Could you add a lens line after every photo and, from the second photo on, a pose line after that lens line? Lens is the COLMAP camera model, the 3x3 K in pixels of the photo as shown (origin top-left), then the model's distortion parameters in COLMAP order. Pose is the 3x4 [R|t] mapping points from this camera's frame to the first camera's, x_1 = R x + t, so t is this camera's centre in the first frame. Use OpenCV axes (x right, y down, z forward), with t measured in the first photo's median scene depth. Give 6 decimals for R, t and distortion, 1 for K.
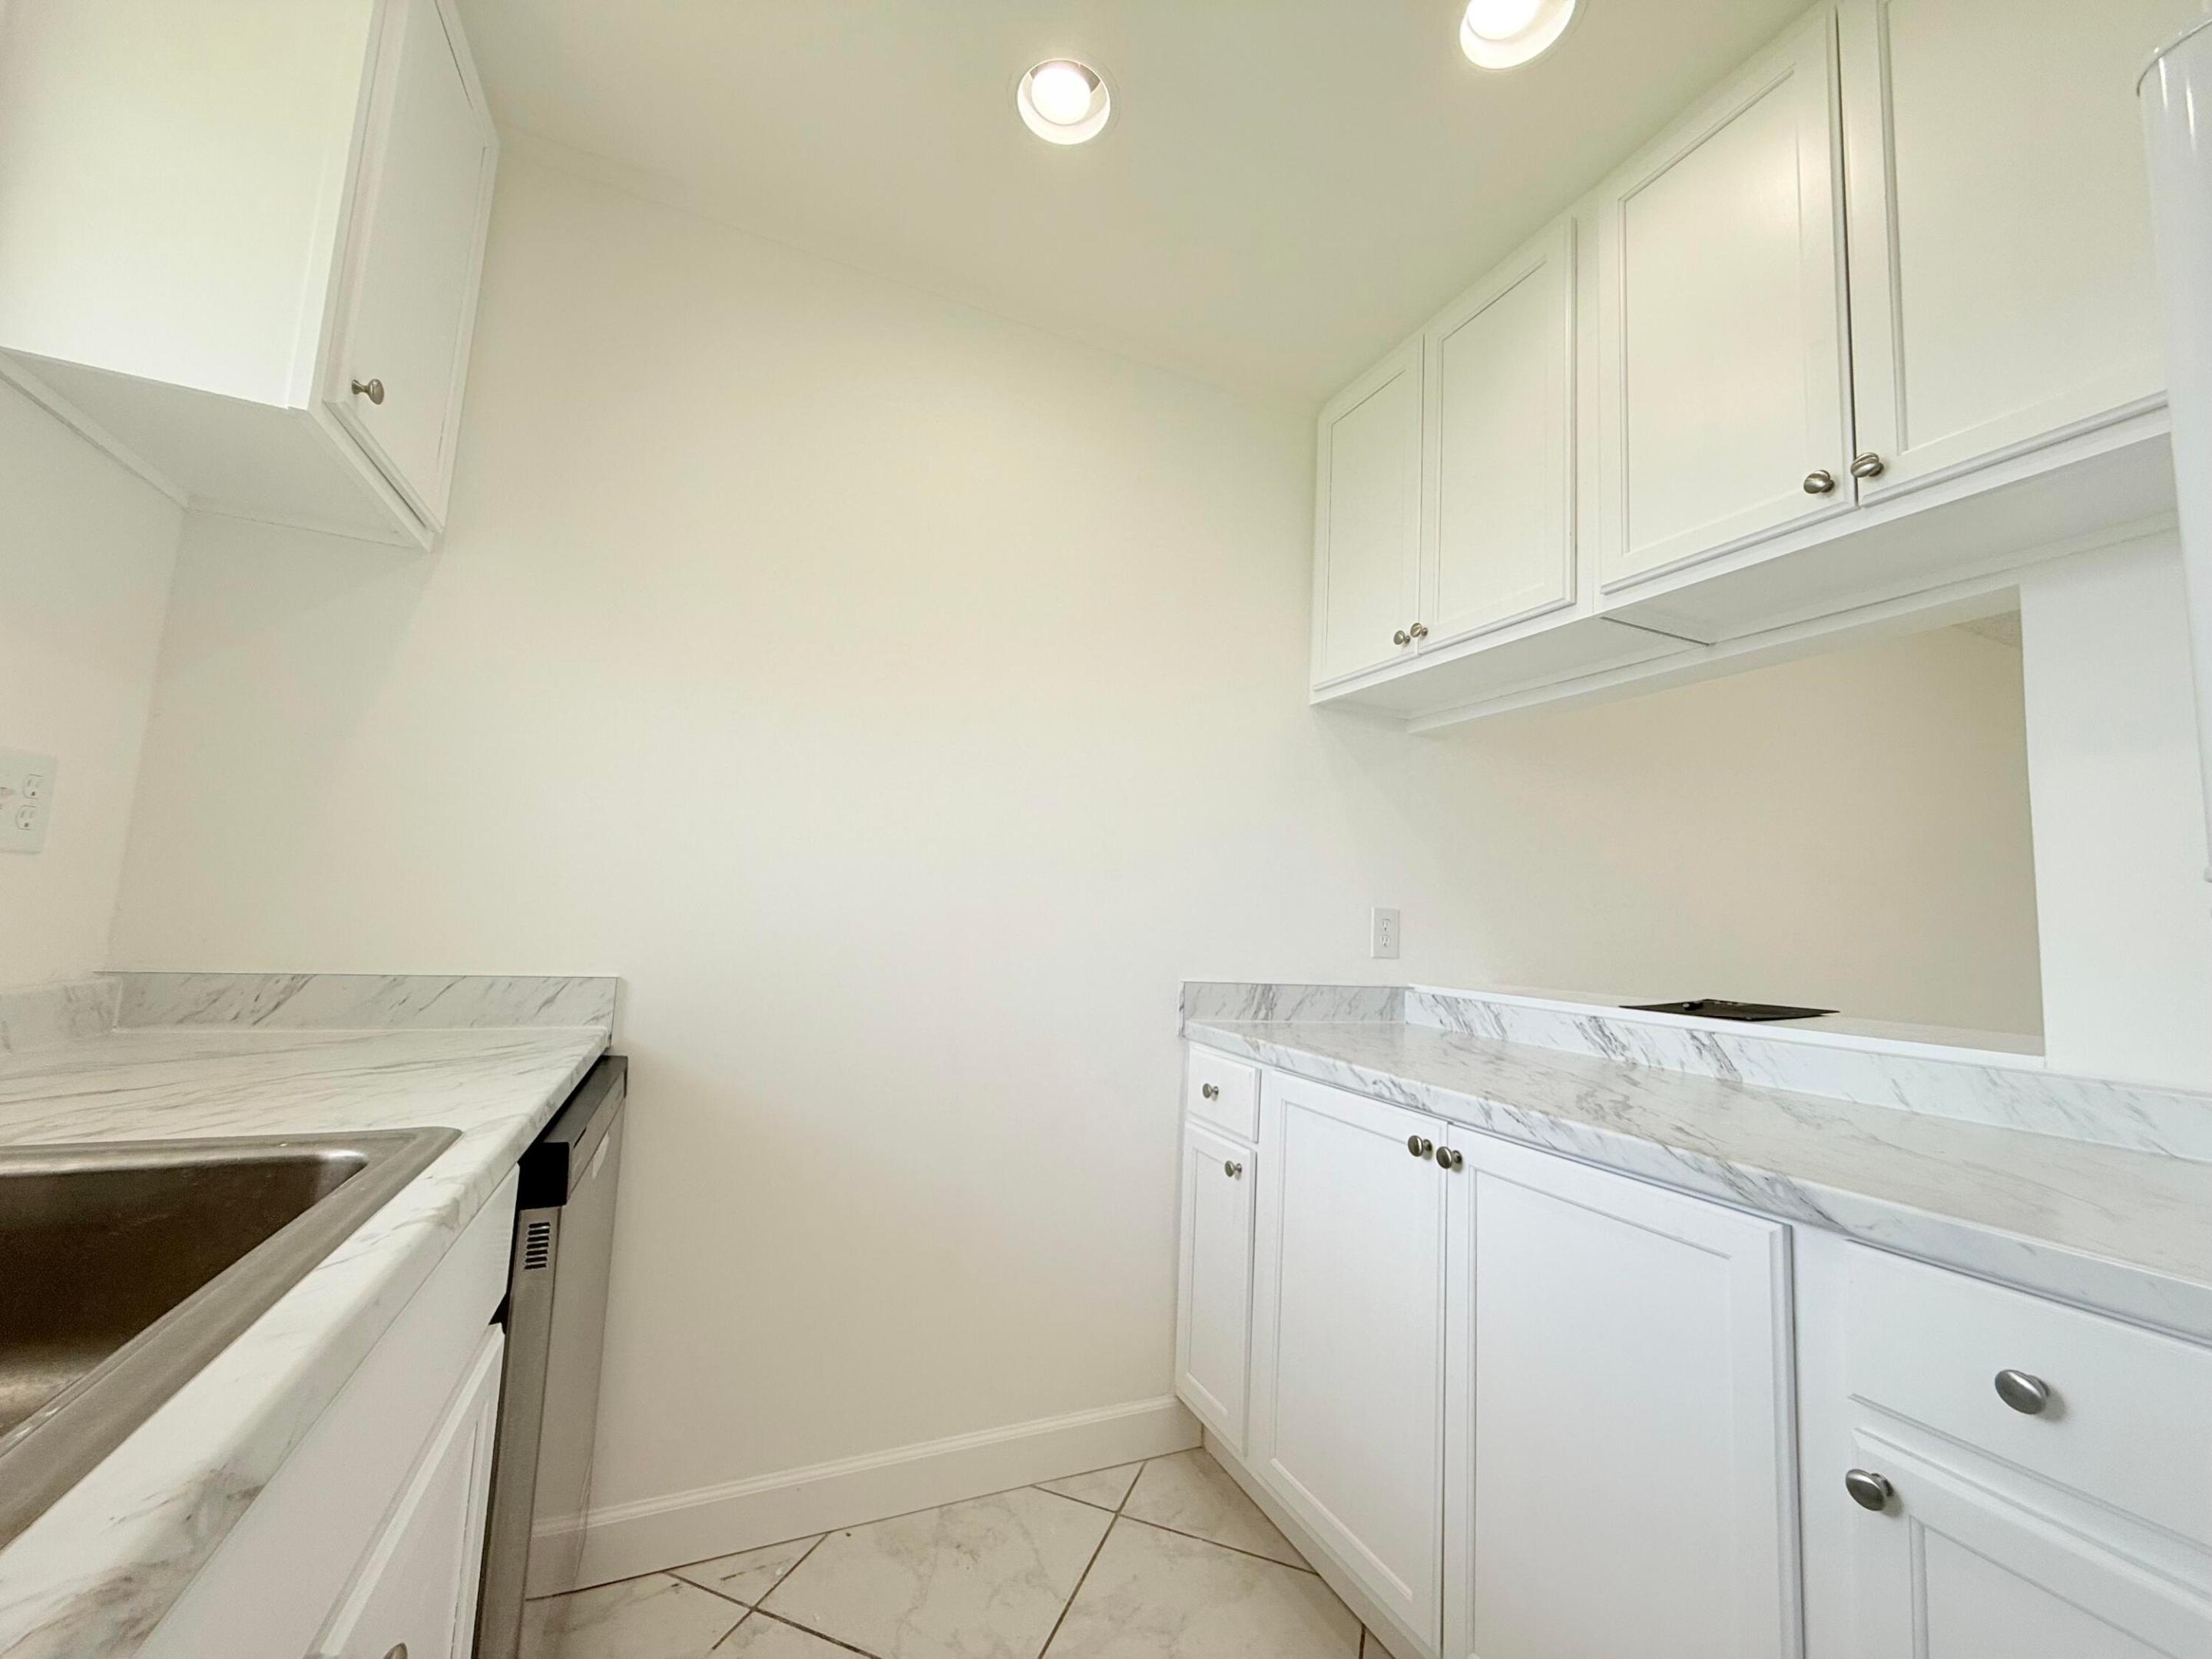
lens RADIAL K [[882.3, 0, 1101.9], [0, 882.3, 829.8], [0, 0, 1]] dist [0.000903, -0.000160]
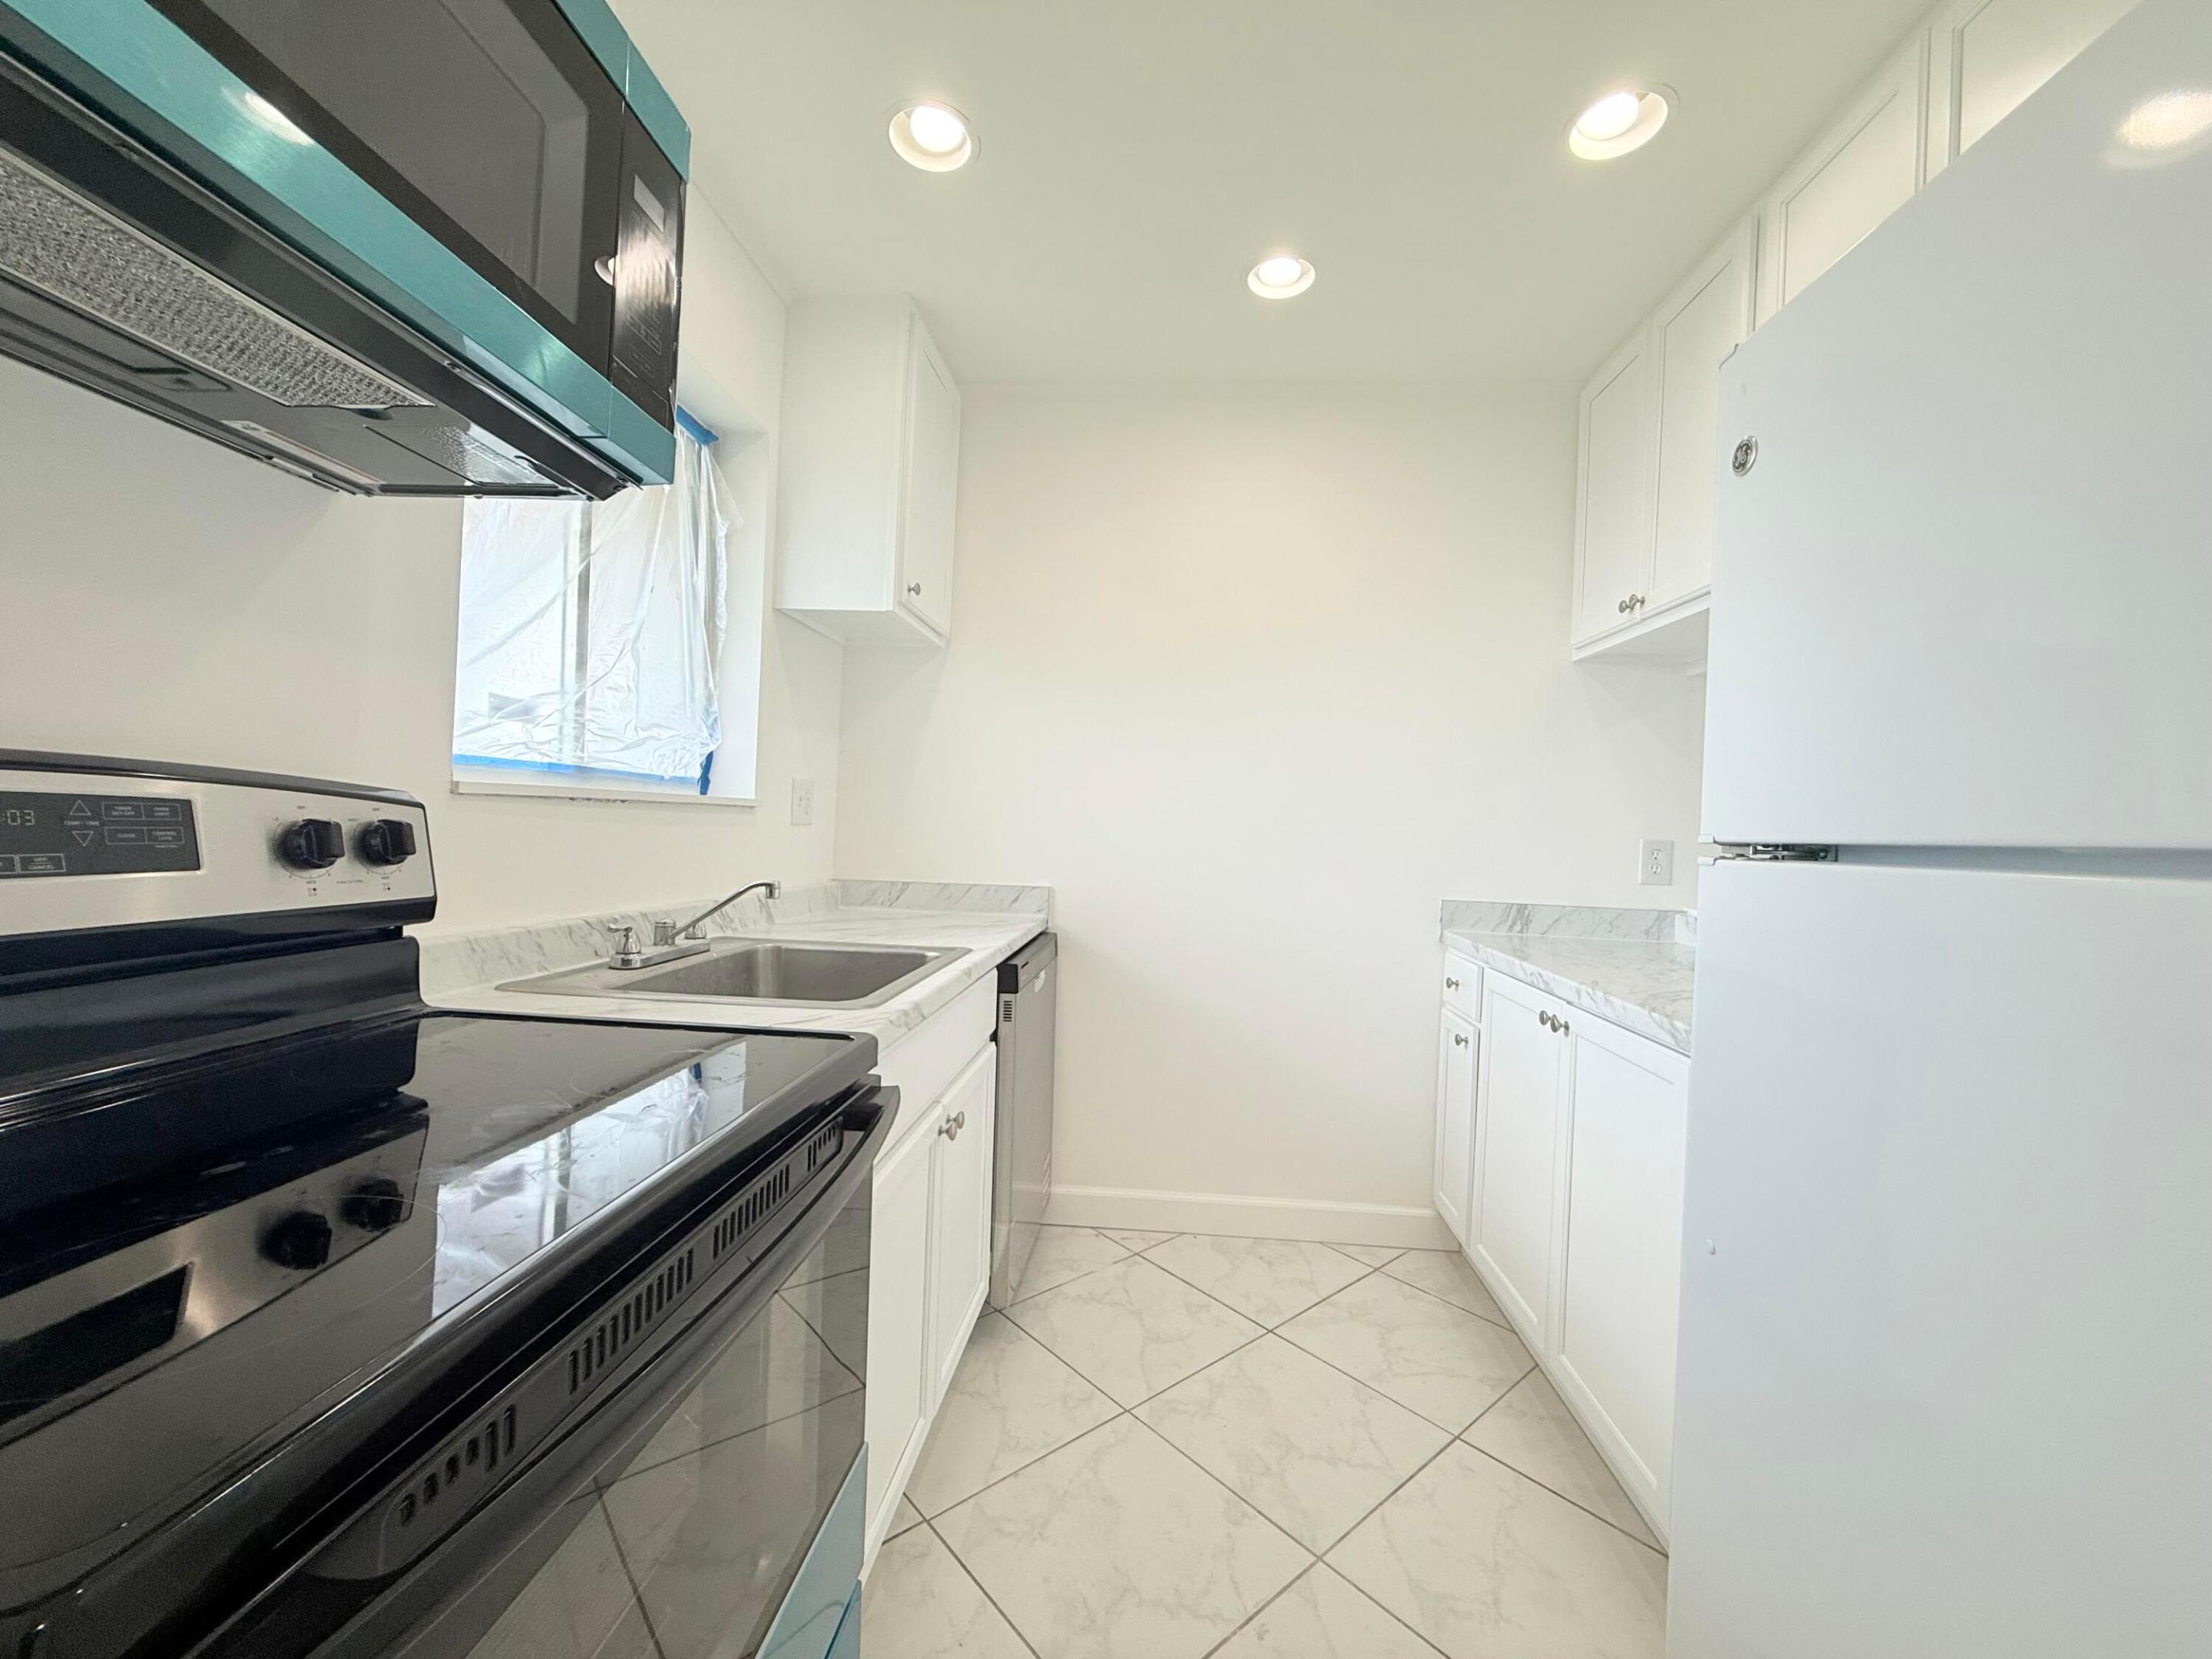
lens RADIAL K [[882.3, 0, 1101.9], [0, 882.3, 829.8], [0, 0, 1]] dist [0.000903, -0.000160]
pose [[0.880827, -0.012533, -0.473273, 0.346513], [0.053974, 0.995790, 0.074084, -0.062669], [0.470352, -0.090799, 0.877795, -0.433709]]
